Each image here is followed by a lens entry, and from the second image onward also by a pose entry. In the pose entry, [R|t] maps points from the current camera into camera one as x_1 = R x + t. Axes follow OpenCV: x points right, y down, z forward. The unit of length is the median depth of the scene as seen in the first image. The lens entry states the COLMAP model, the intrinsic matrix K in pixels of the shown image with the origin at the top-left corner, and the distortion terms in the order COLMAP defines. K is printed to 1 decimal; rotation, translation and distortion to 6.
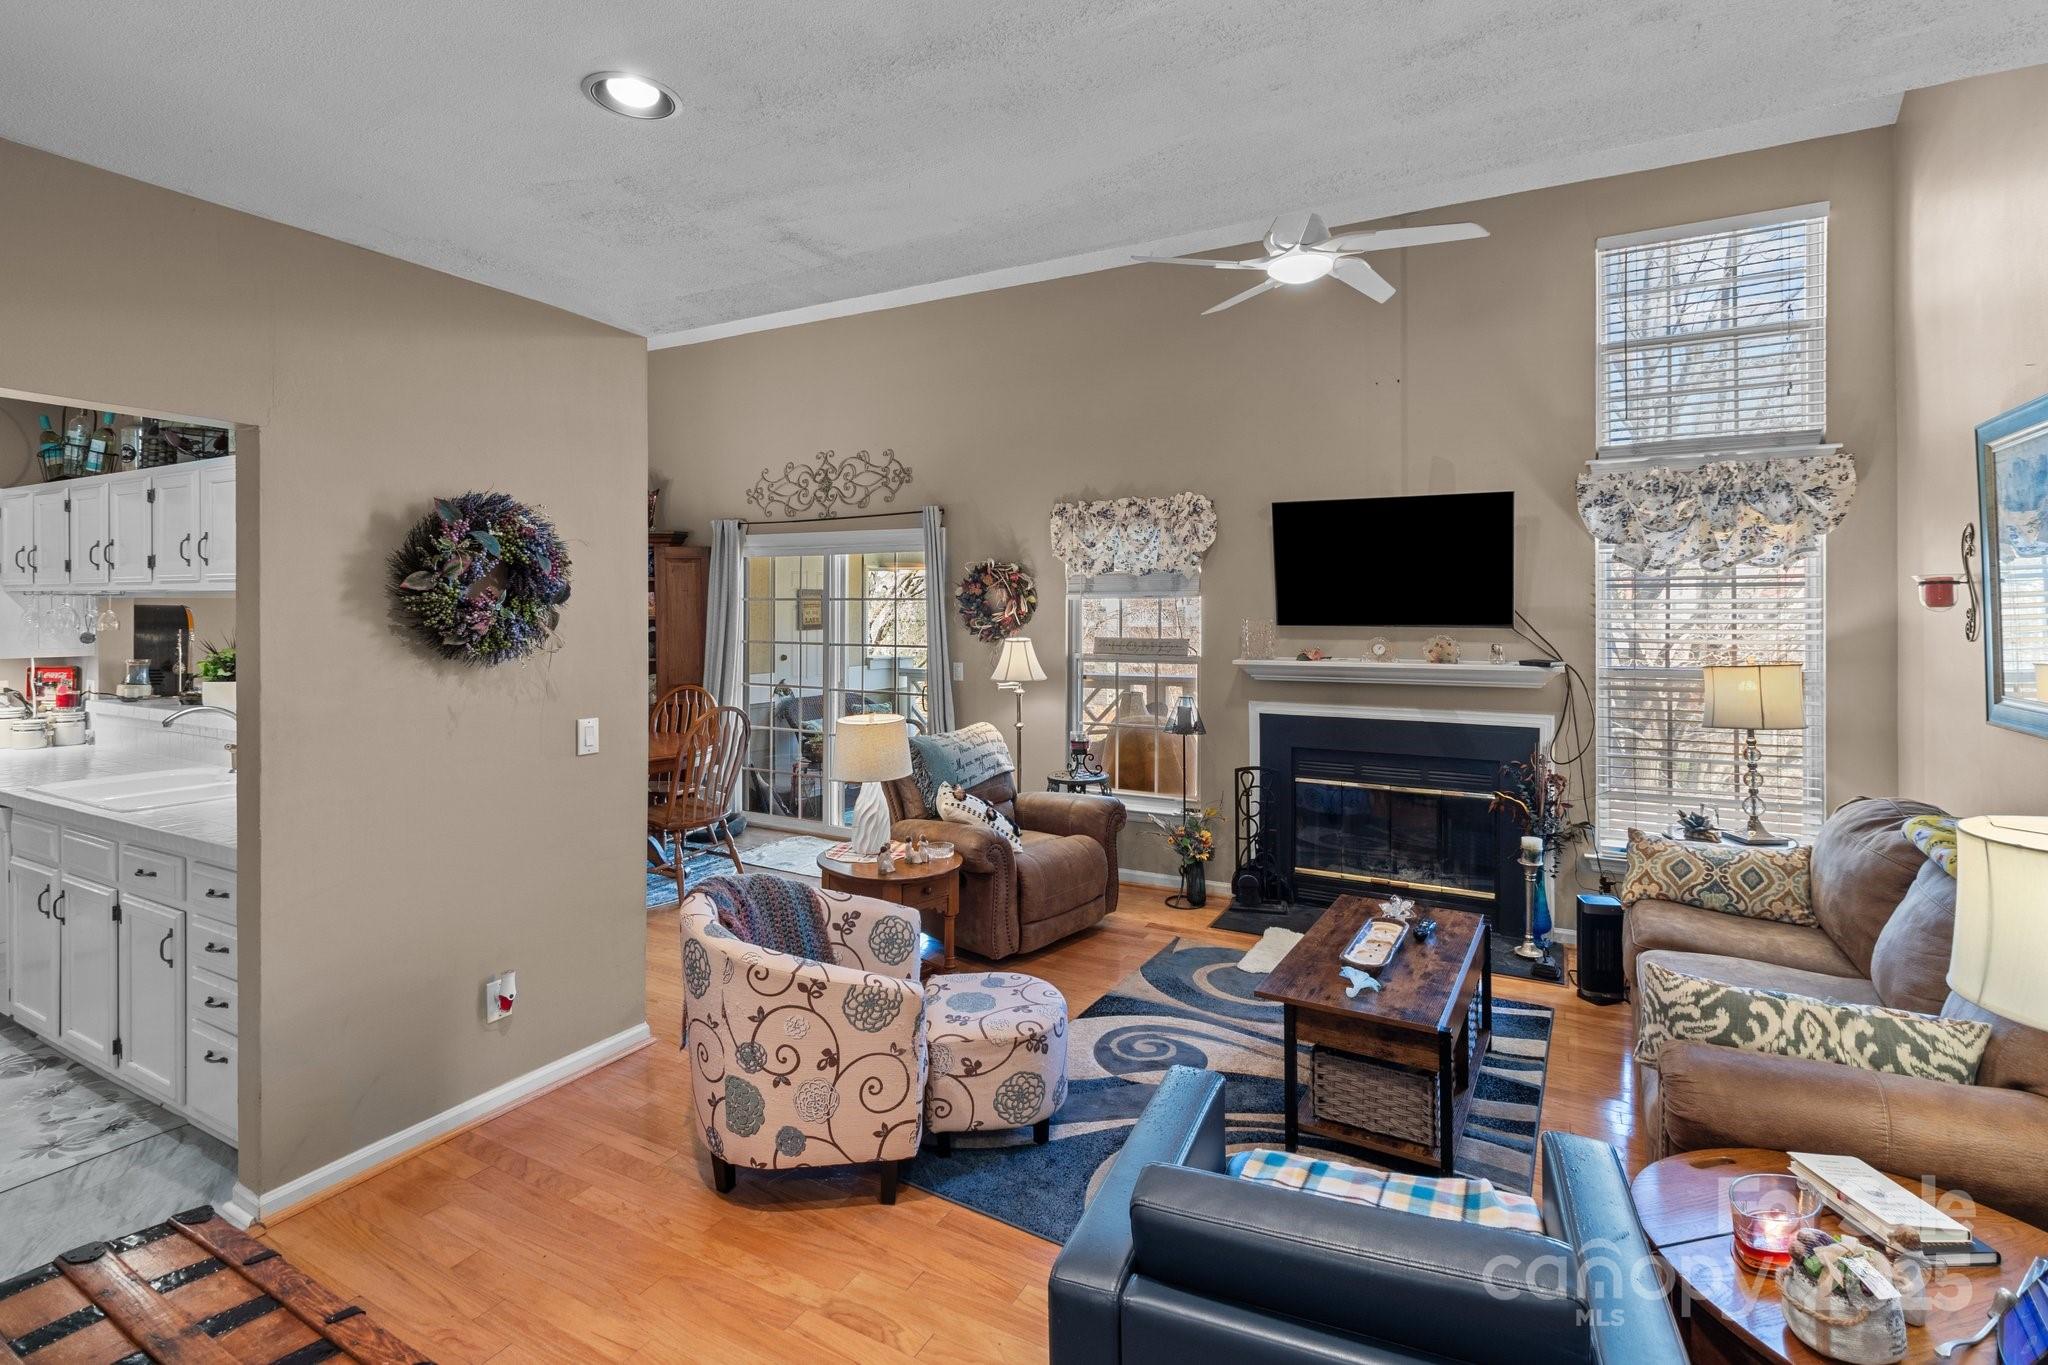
lens RADIAL K [[972.3, 0, 1028.4], [0, 972.3, 615.8], [0, 0, 1]] dist [0.002391, 0.000557]
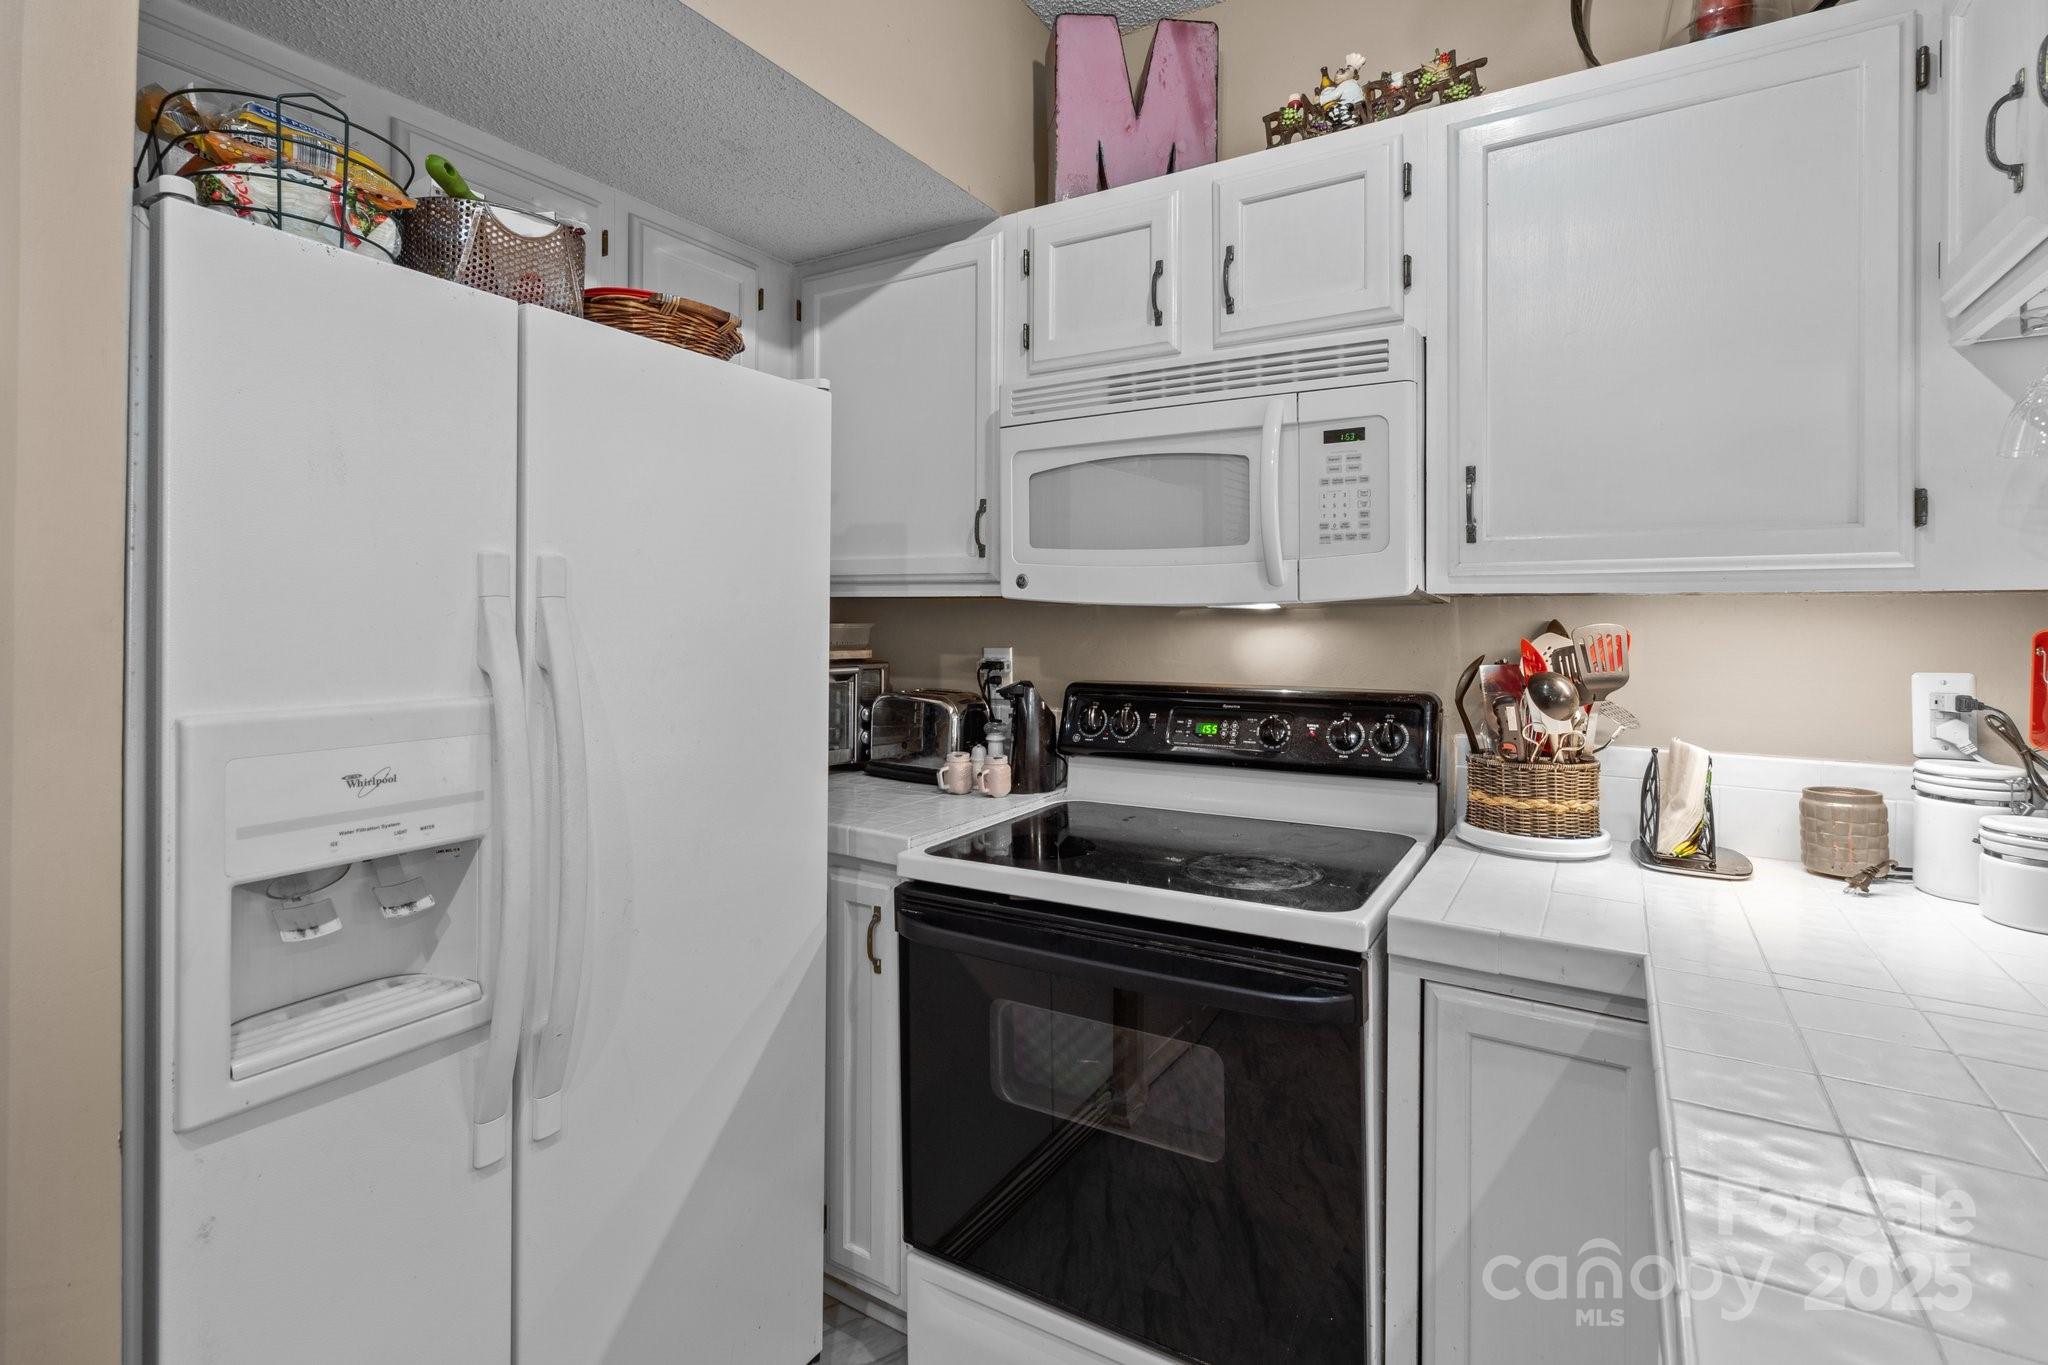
lens RADIAL K [[958.4, 0, 1023.1], [0, 958.4, 629.8], [0, 0, 1]] dist [-0.000615, -0.000313]
pose [[-0.038675, 0.004615, -0.999241, -0.720301], [-0.003317, 0.999983, 0.004747, 0.051333], [0.999246, 0.003498, -0.038659, 0.700990]]
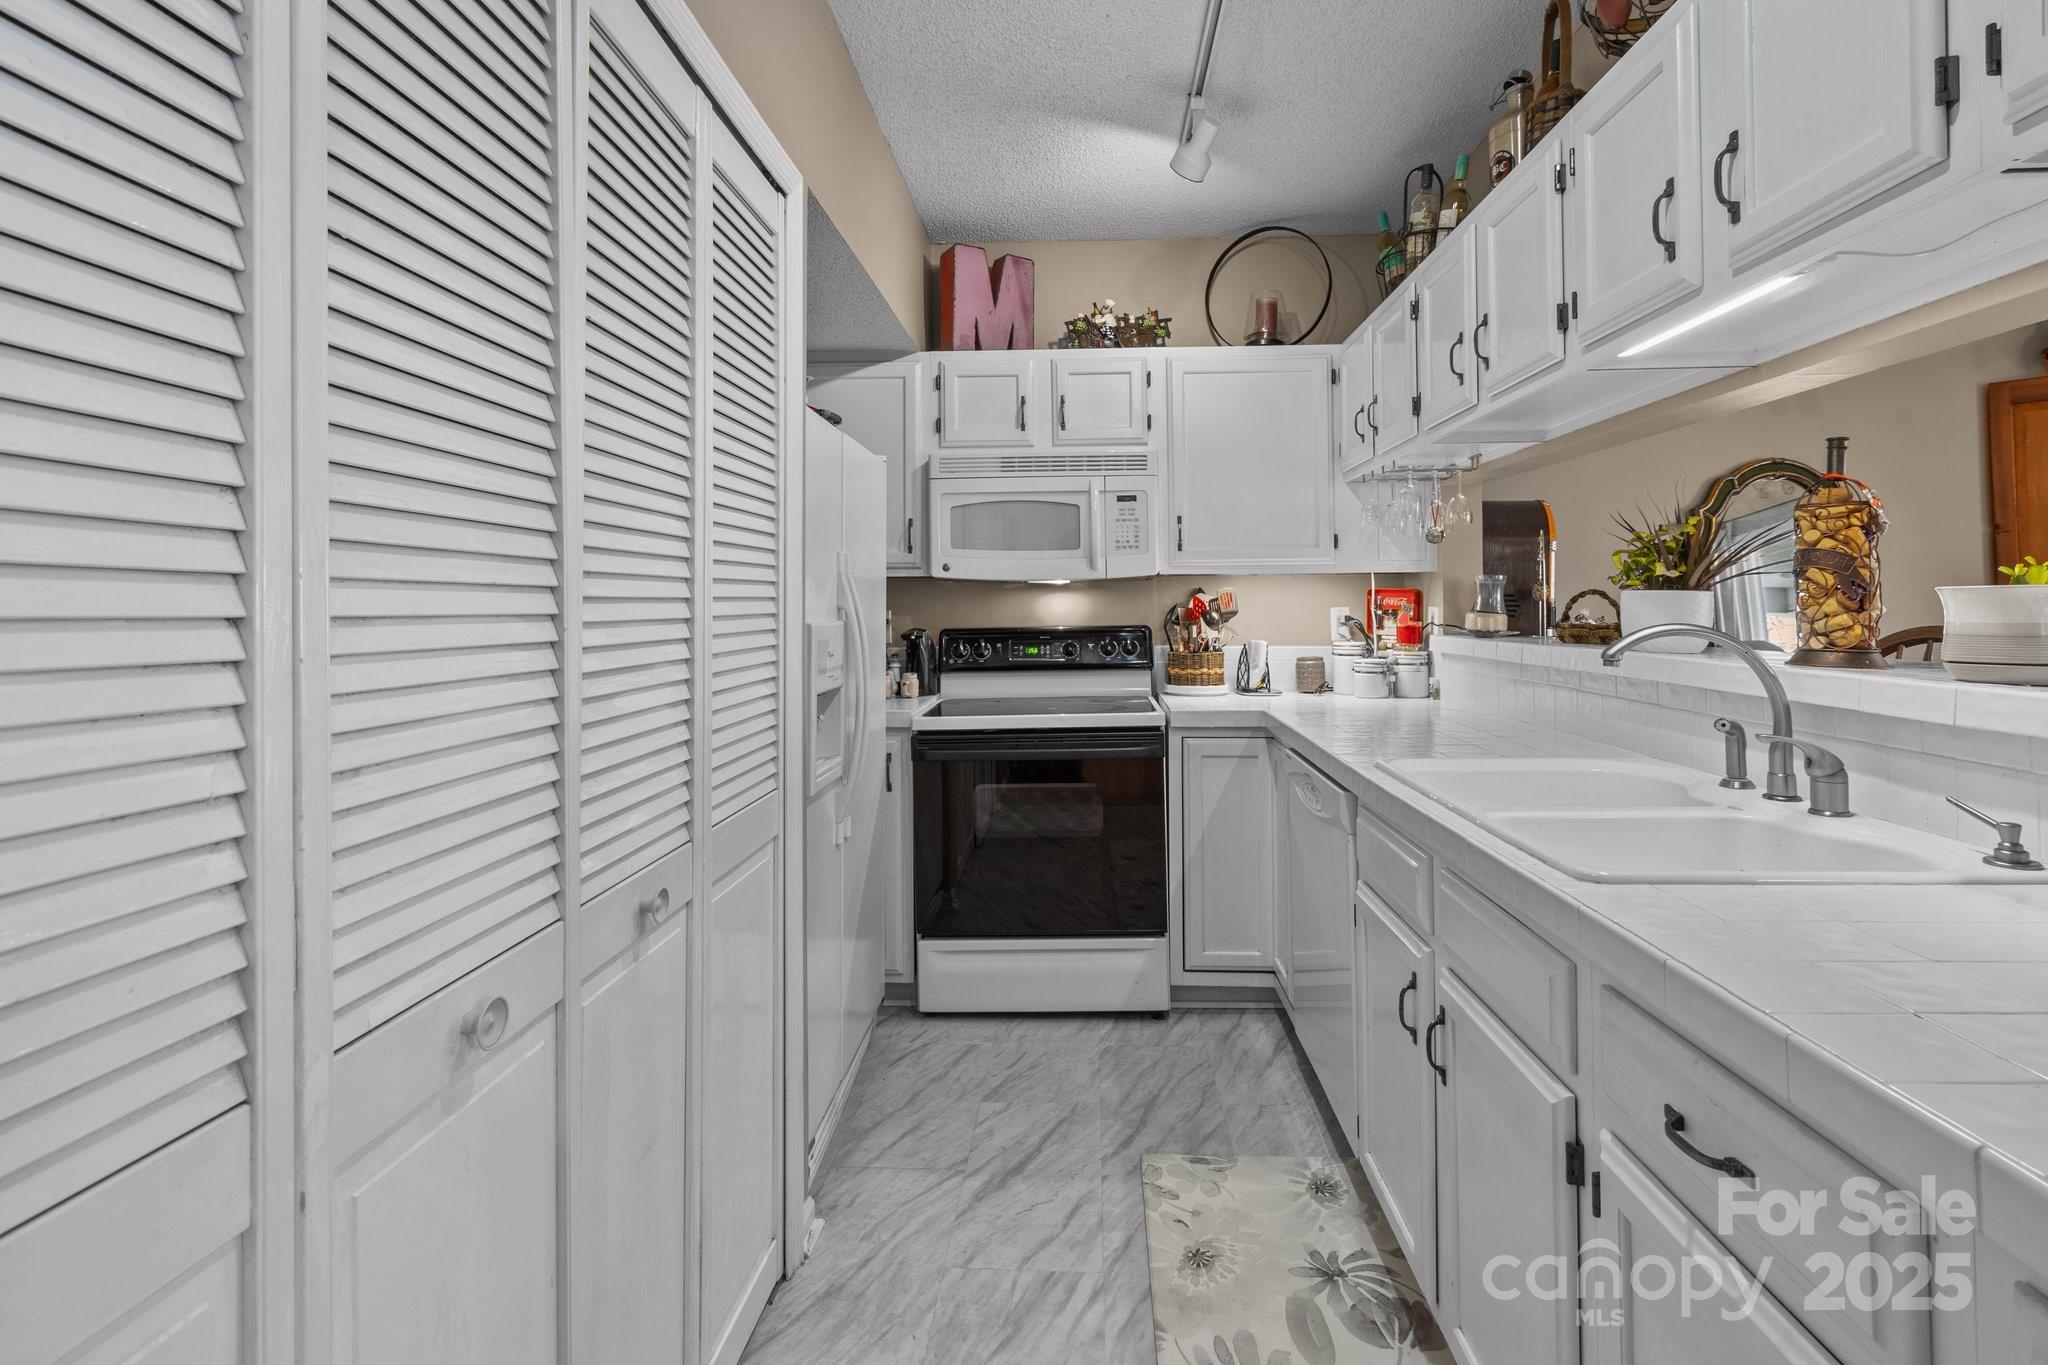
lens RADIAL K [[972.3, 0, 1028.4], [0, 972.3, 615.8], [0, 0, 1]] dist [0.002391, 0.000557]
pose [[0.429519, -0.002853, -0.903053, -0.458797], [0.014660, 0.999885, 0.003814, 0.066075], [0.902939, -0.014877, 0.429512, 0.439185]]
